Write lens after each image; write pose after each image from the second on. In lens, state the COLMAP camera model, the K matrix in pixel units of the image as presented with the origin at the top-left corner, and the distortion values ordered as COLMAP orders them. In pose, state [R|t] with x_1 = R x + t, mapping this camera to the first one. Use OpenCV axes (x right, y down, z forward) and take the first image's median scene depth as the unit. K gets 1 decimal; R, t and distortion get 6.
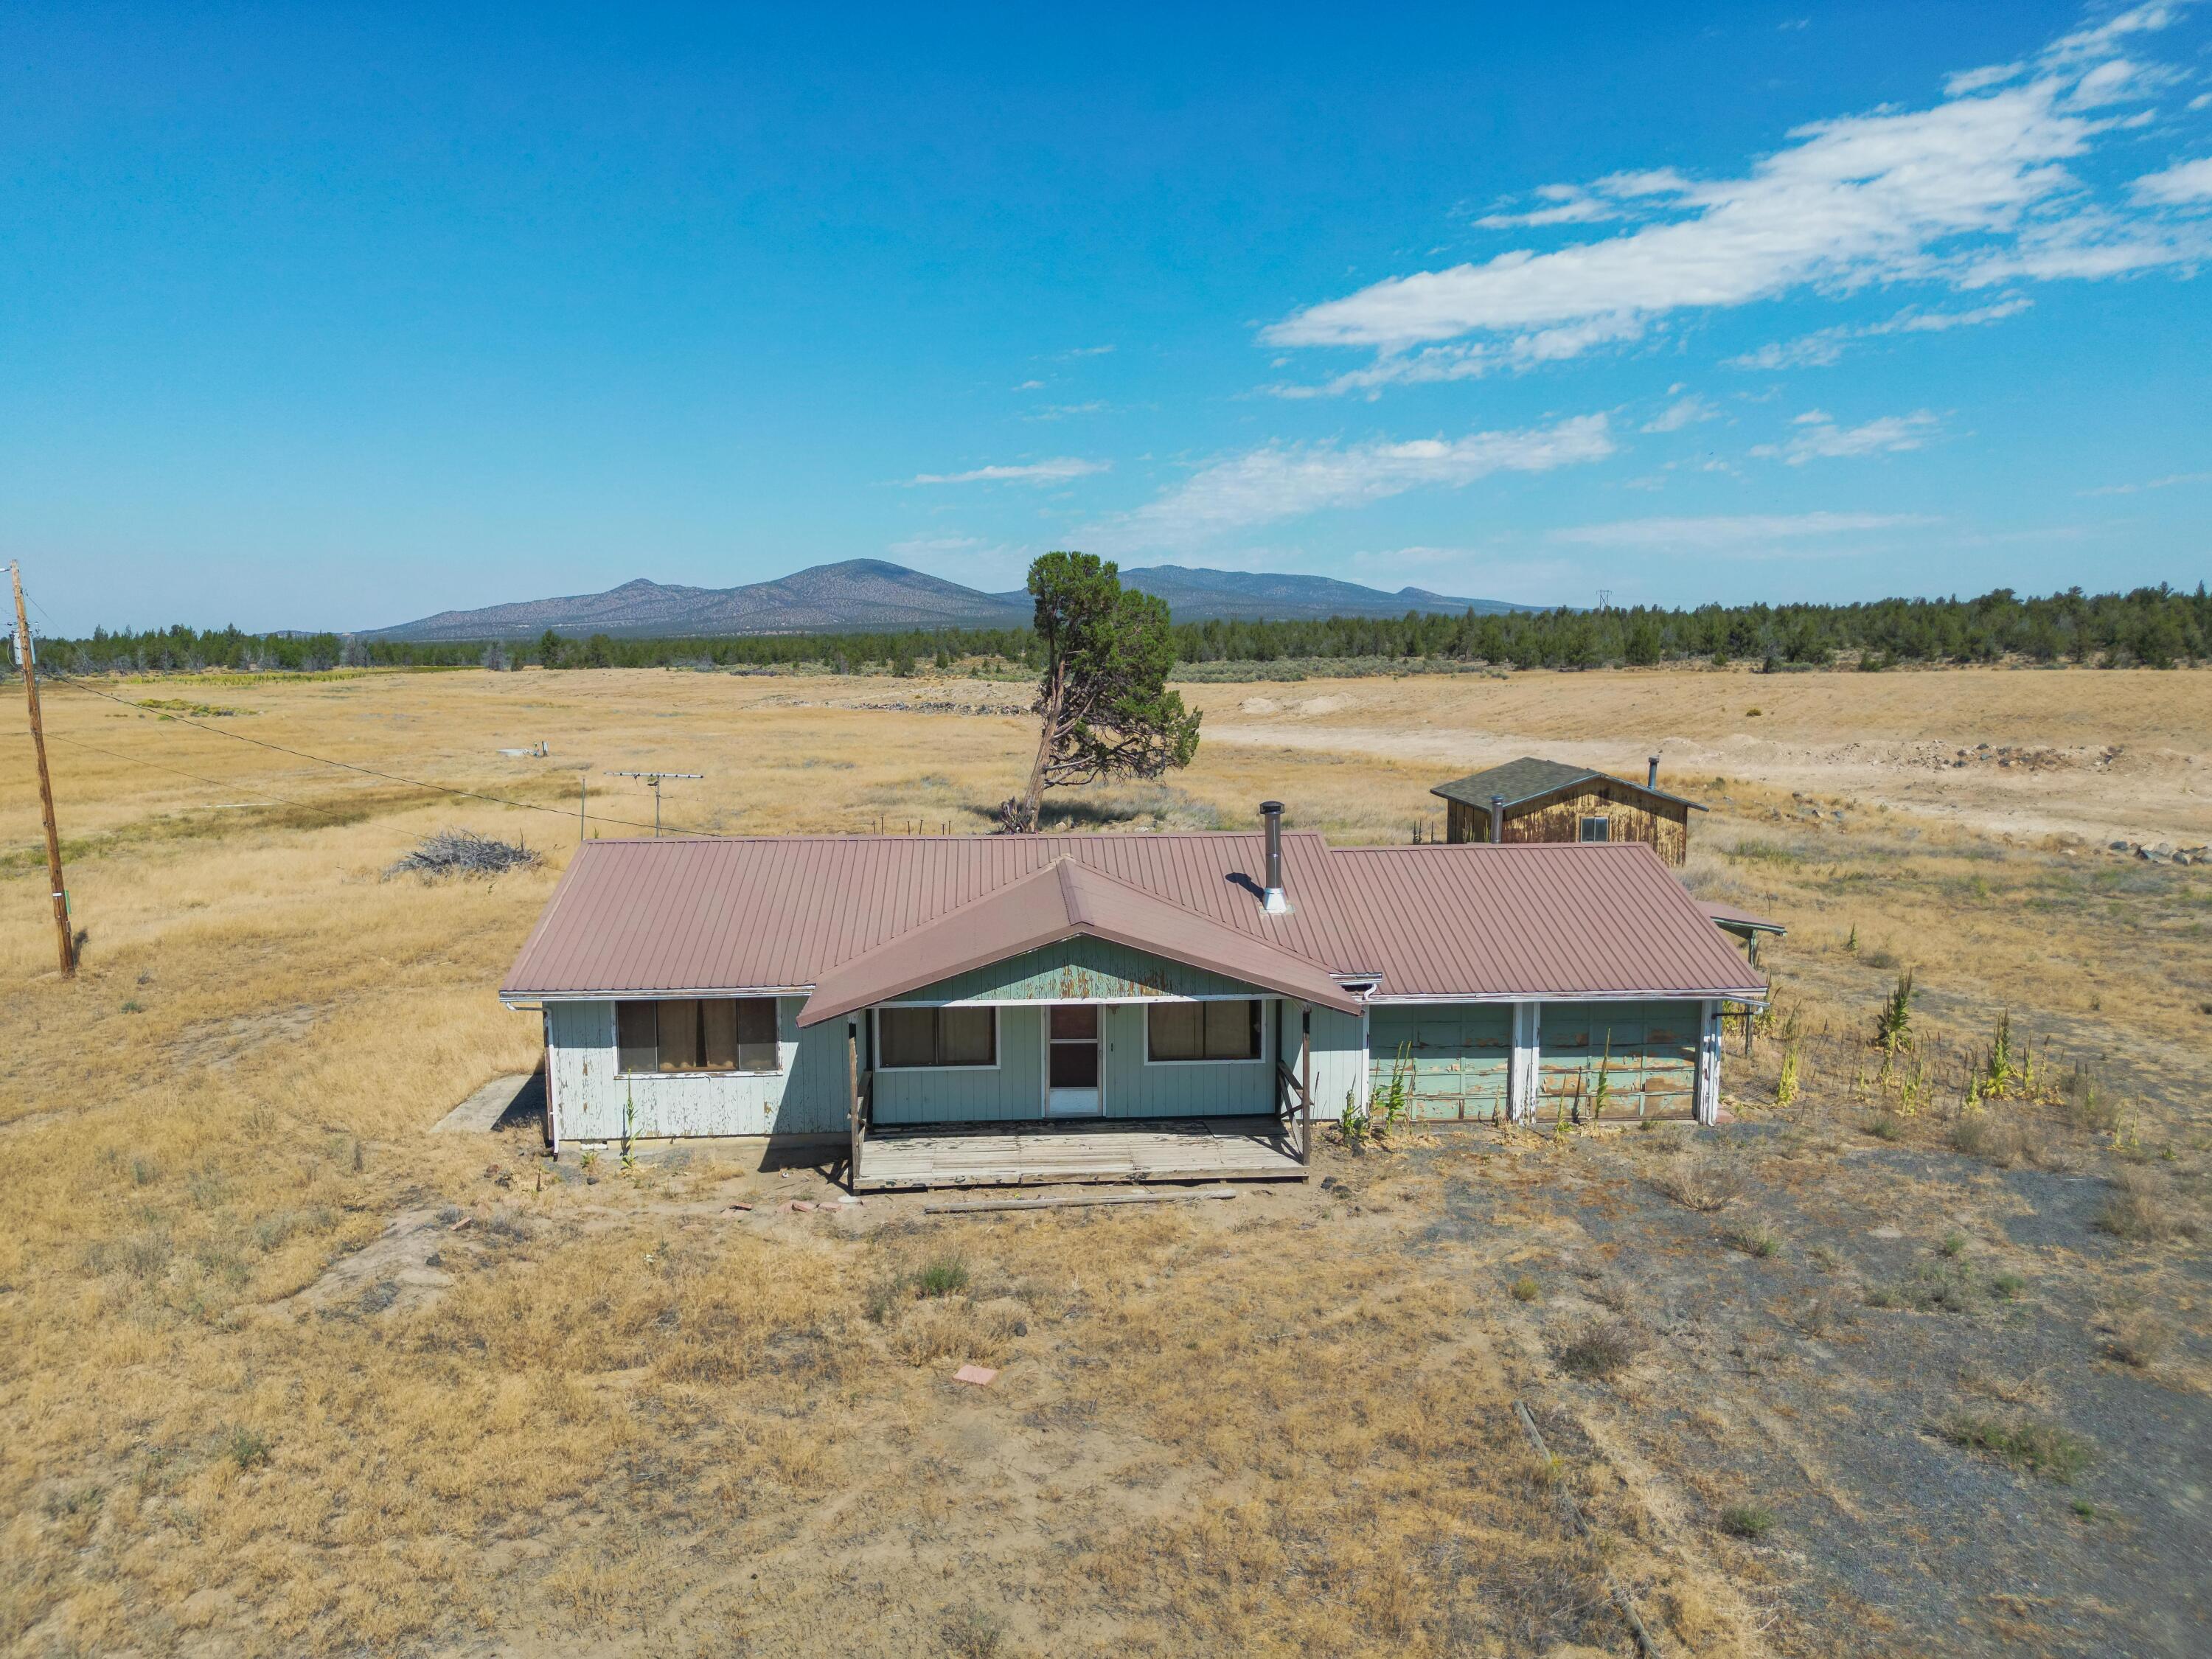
lens RADIAL K [[1605.3, 0, 1106.0], [0, 1605.3, 829.5], [0, 0, 1]] dist [0.074434, -0.079683]
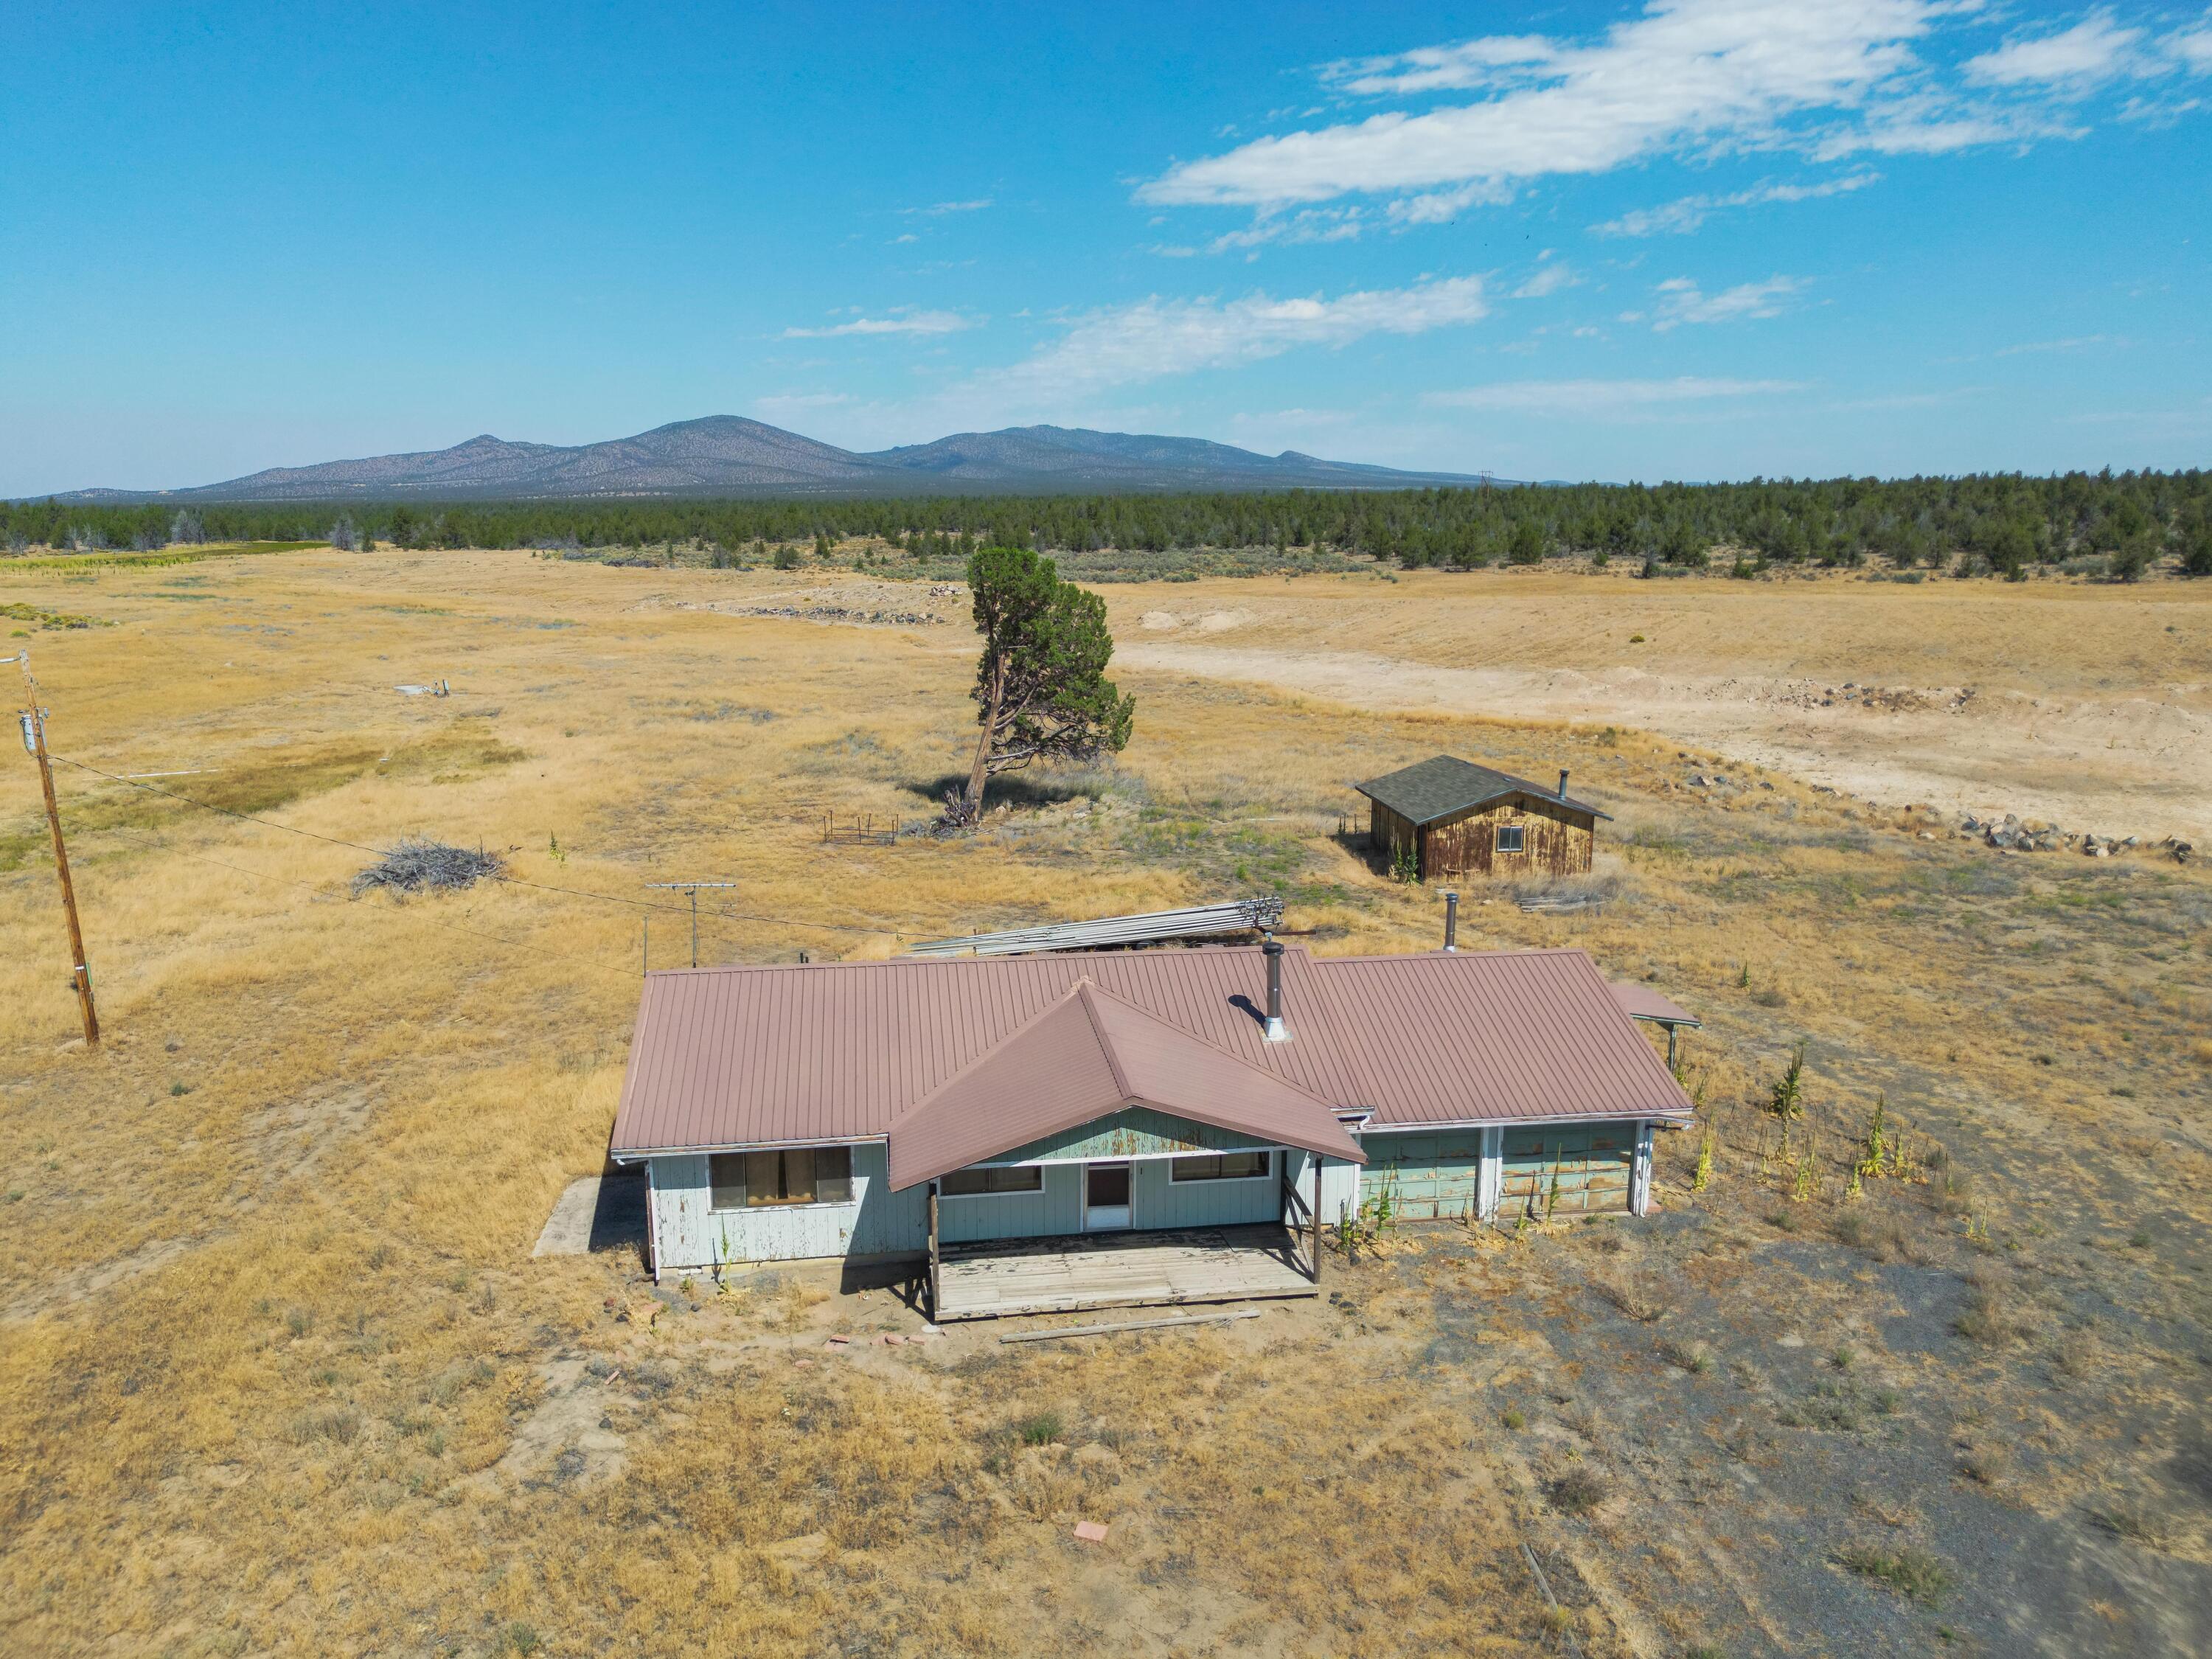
lens RADIAL K [[1626.9, 0, 1106.0], [0, 1626.9, 829.5], [0, 0, 1]] dist [0.076212, -0.087096]
pose [[0.997037, -0.010935, 0.076142, -0.100531], [0.004603, 0.996551, 0.082849, -0.191345], [-0.076785, -0.082253, 0.993649, -0.131340]]
